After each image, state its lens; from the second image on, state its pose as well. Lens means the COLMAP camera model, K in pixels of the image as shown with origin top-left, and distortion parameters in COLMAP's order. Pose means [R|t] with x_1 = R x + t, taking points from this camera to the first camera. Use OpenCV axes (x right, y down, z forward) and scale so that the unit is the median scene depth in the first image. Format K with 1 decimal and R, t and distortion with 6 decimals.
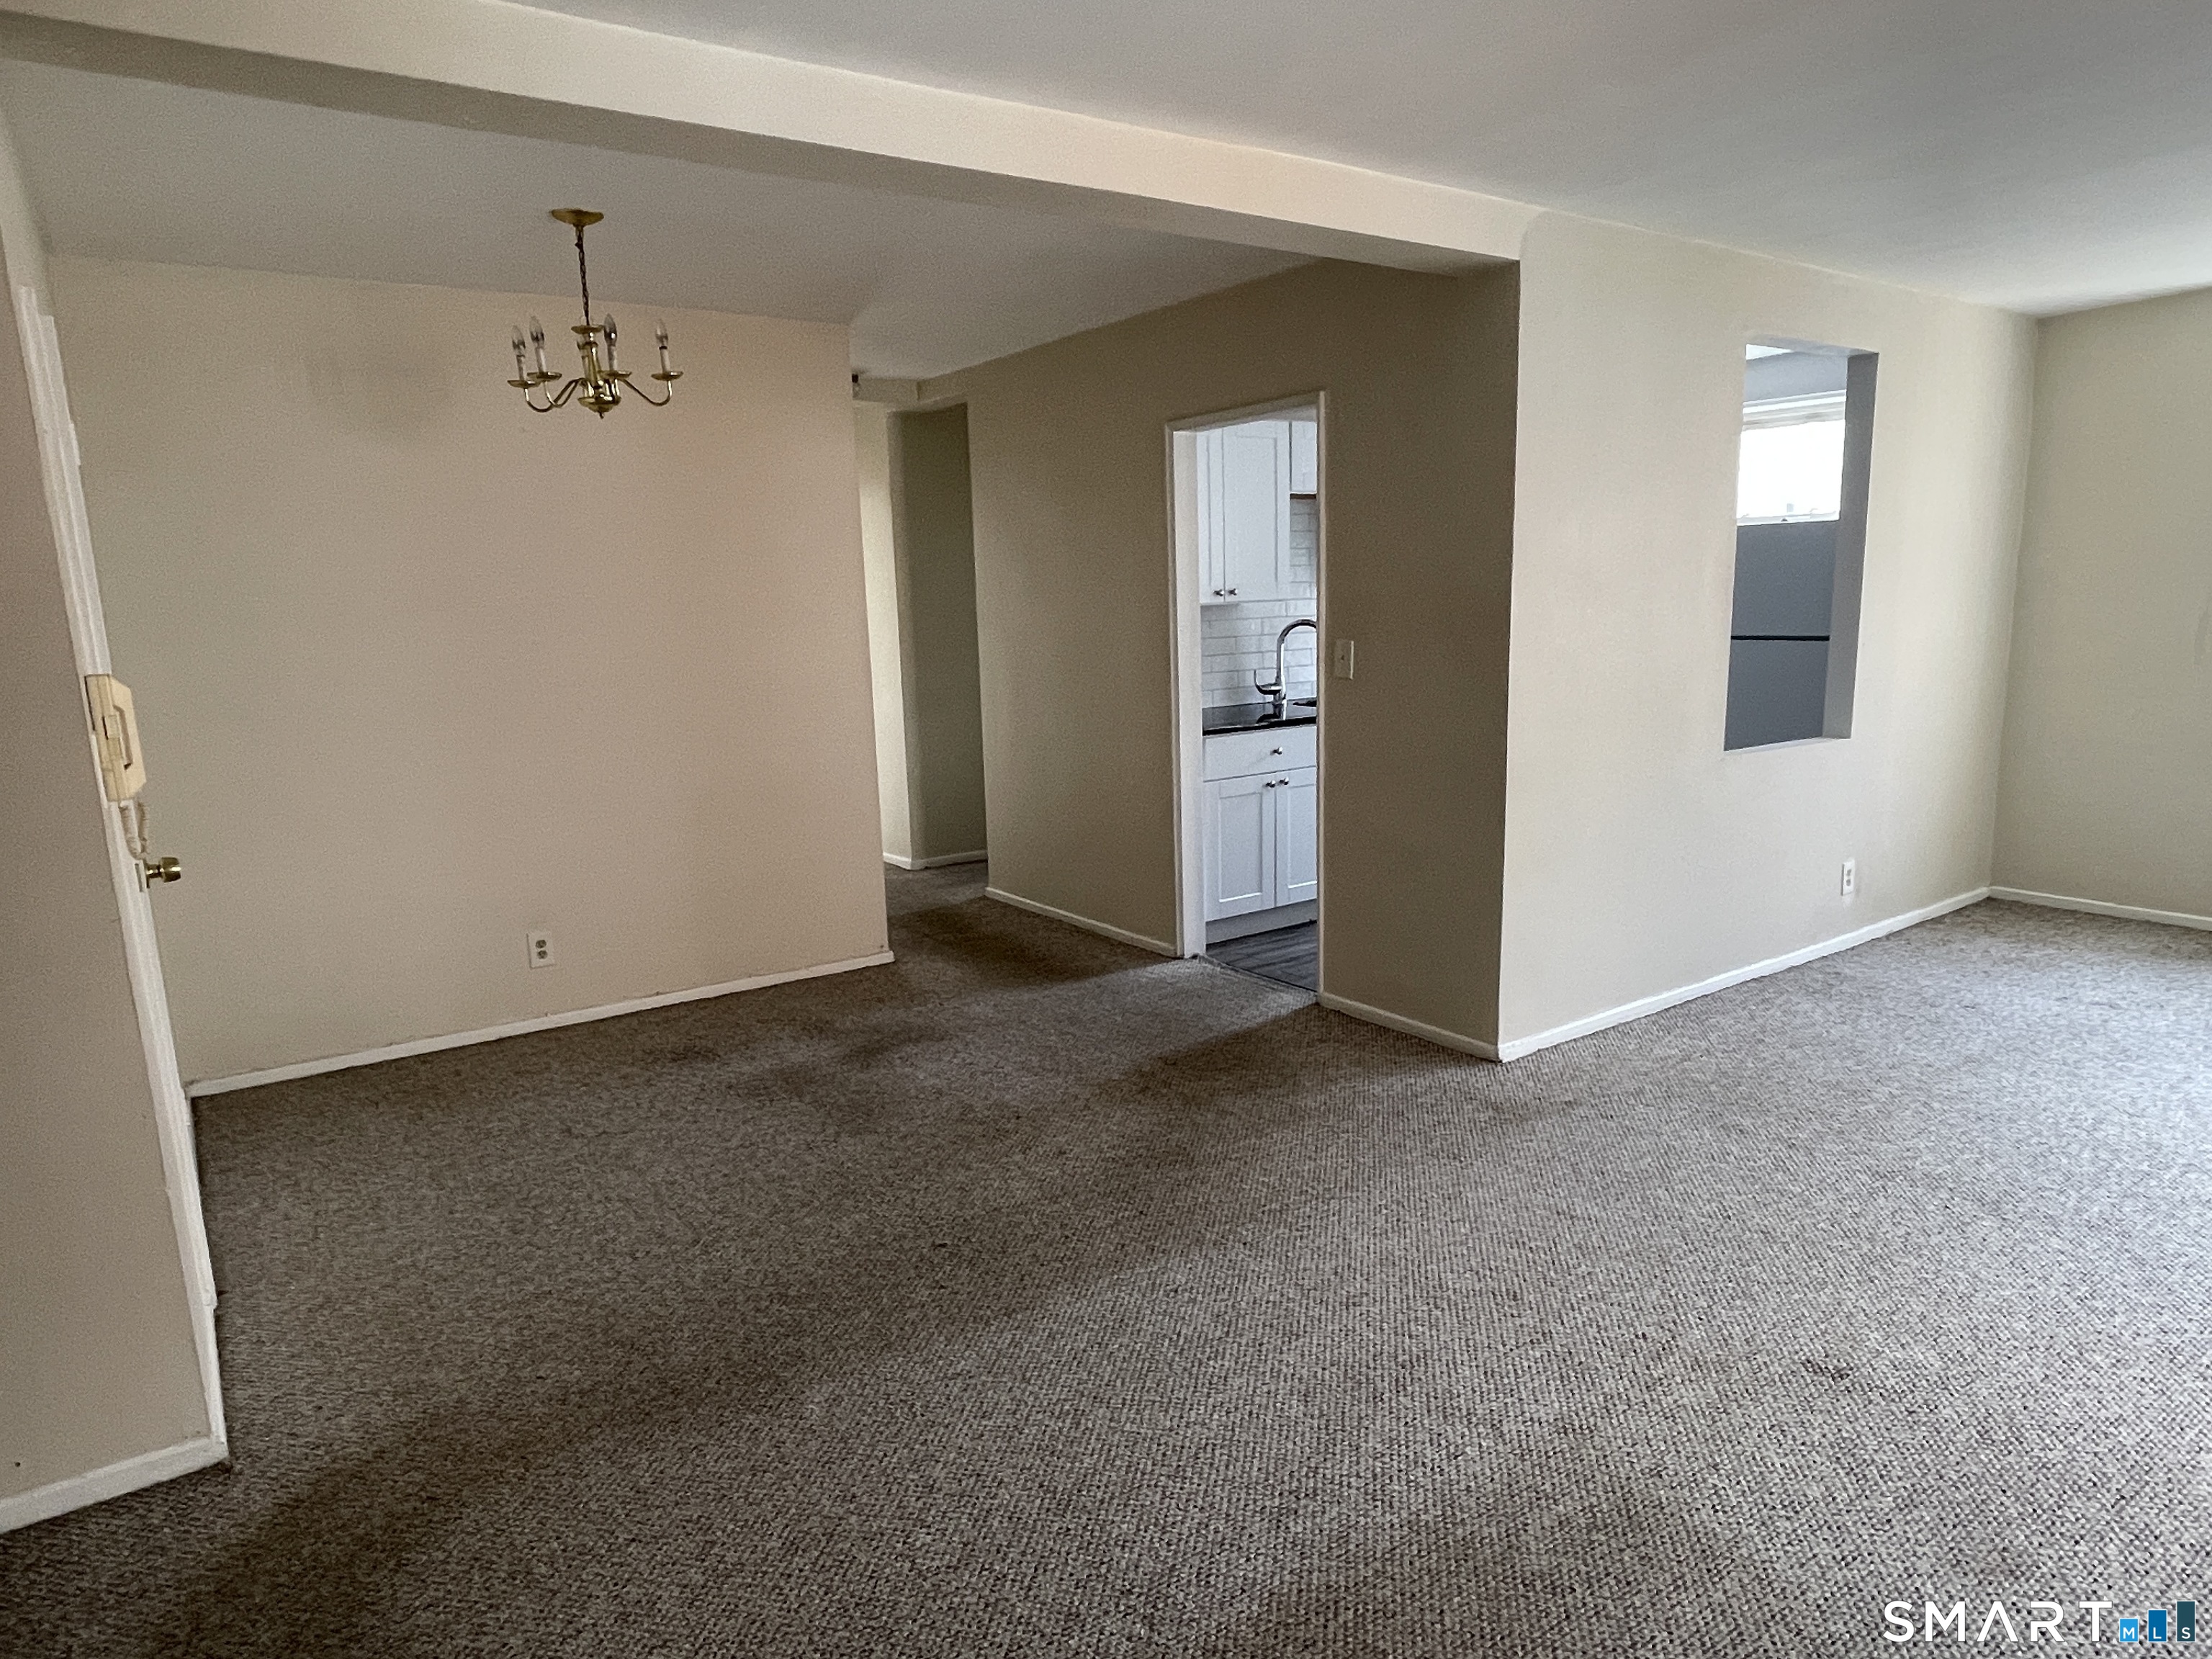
lens RADIAL K [[1361.3, 0, 1109.4], [0, 1361.3, 847.4], [0, 0, 1]] dist [0.037065, -0.042569]
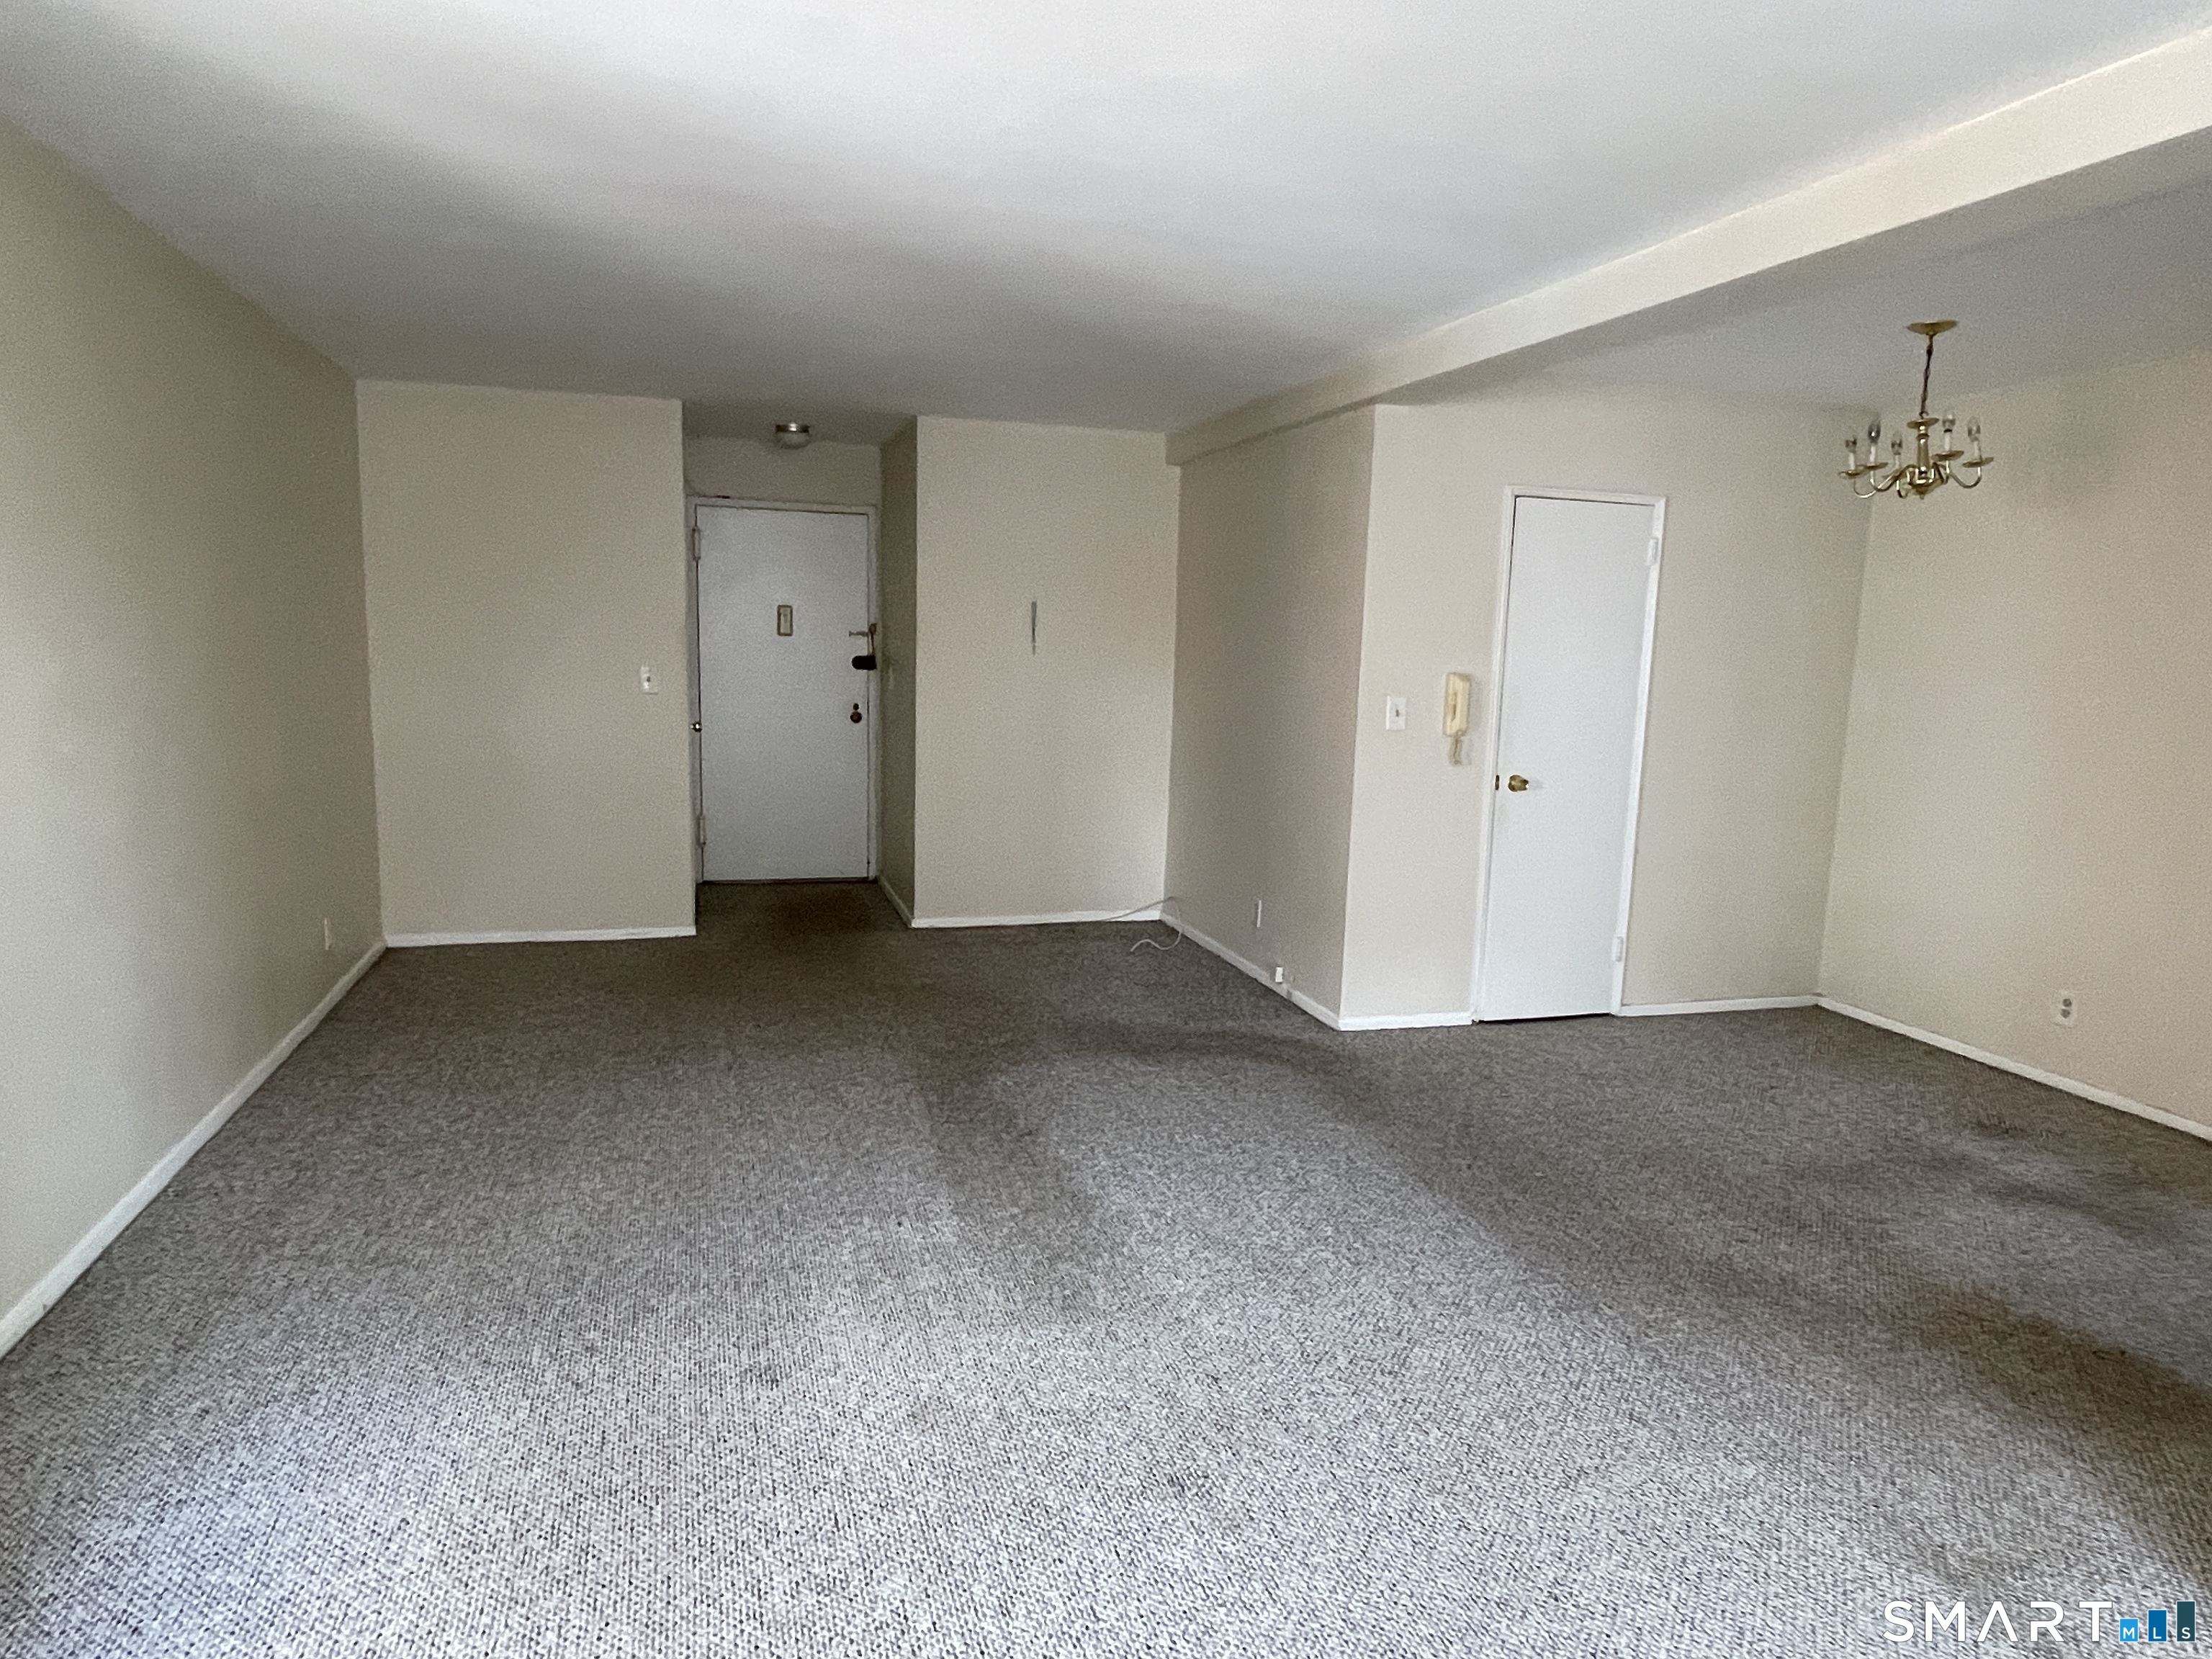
lens RADIAL K [[1361.3, 0, 1109.4], [0, 1361.3, 847.4], [0, 0, 1]] dist [0.037065, -0.042569]
pose [[-0.312420, 0.165820, -0.935359, 0.781088], [-0.202458, 0.950402, 0.236110, -0.143277], [0.928119, 0.263136, -0.263353, 0.625299]]
